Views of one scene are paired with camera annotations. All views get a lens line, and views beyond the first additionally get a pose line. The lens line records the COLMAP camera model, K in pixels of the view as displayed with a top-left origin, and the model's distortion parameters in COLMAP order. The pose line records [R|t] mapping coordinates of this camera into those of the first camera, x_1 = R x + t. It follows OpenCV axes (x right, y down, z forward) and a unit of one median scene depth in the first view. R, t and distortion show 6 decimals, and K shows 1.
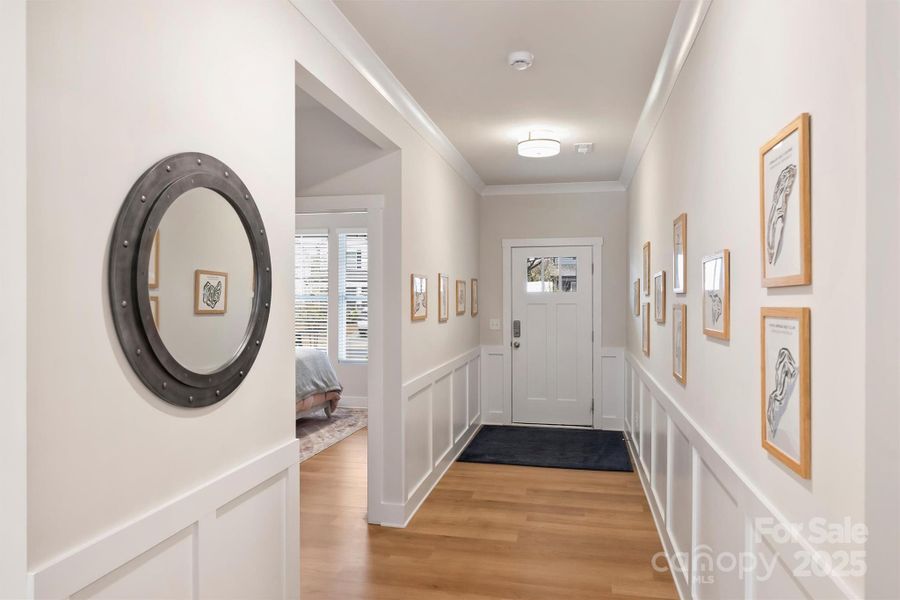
lens RADIAL K [[627.7, 0, 452.9], [0, 627.7, 297.6], [0, 0, 1]] dist [0.004957, 0.007832]
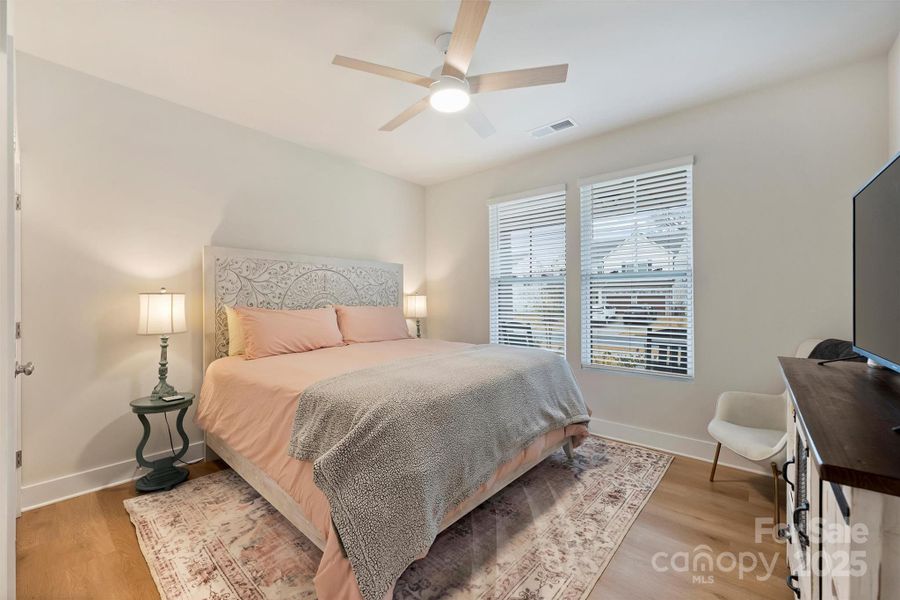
lens RADIAL K [[366.2, 0, 447.4], [0, 366.2, 301.2], [0, 0, 1]] dist [-0.001574, 0.000232]
pose [[0.882161, -0.008466, -0.470872, -0.133570], [0.008024, 0.999963, -0.002947, 0.029697], [0.470879, -0.001179, 0.882197, 0.625195]]
